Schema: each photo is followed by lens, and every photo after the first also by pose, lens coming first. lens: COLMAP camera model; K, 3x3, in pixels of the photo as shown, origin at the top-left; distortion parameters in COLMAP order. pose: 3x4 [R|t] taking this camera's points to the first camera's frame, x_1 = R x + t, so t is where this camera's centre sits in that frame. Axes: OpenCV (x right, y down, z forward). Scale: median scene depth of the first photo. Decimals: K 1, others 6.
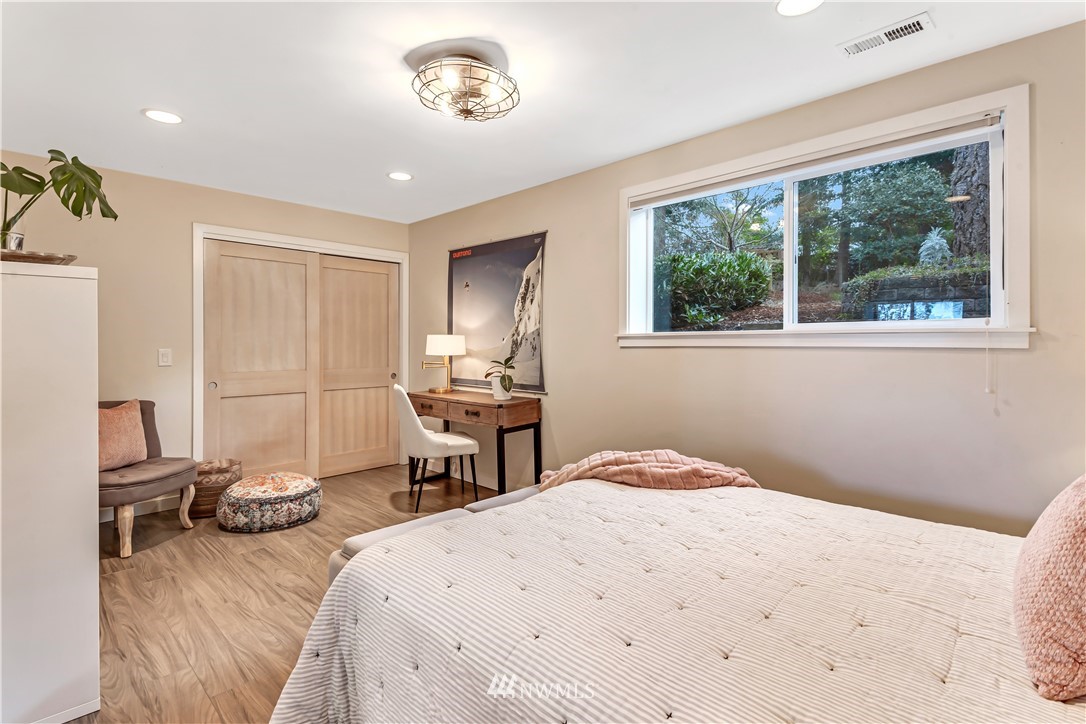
lens RADIAL K [[522.3, 0, 544.2], [0, 522.3, 338.4], [0, 0, 1]] dist [0.000392, -0.000060]
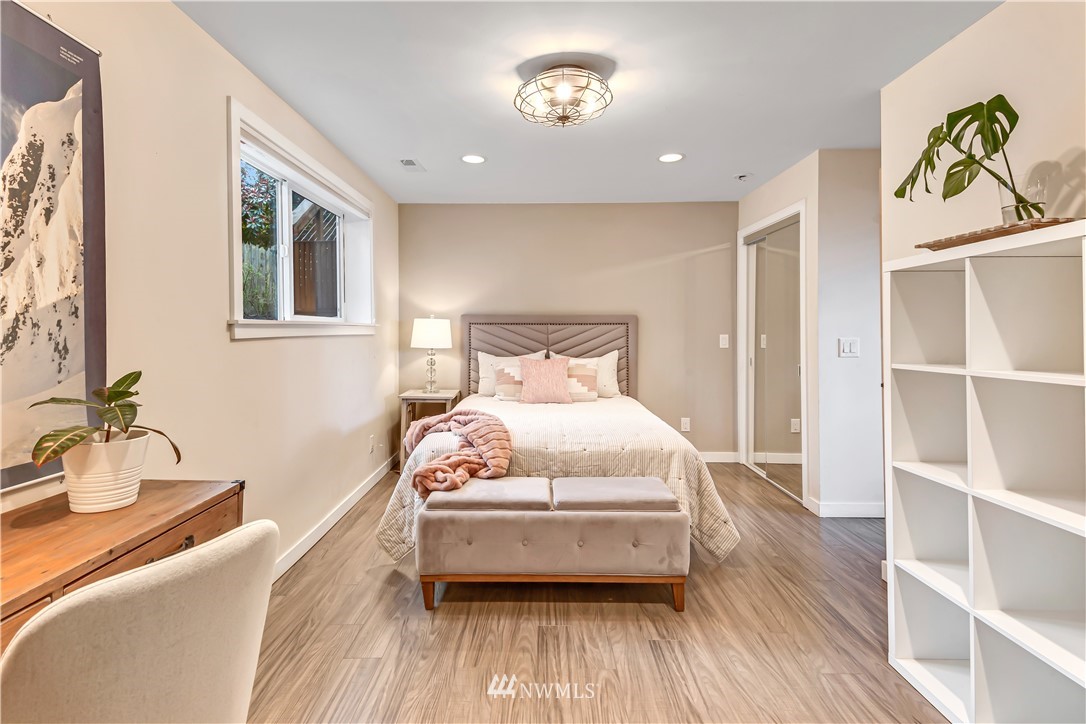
lens RADIAL K [[522.3, 0, 539.2], [0, 522.3, 335.7], [0, 0, 1]] dist [0.000392, -0.000060]
pose [[-0.691382, -0.002134, 0.722486, -0.500030], [0.002742, 0.999981, 0.005577, 0.007926], [-0.722484, 0.005836, -0.691363, 1.003662]]
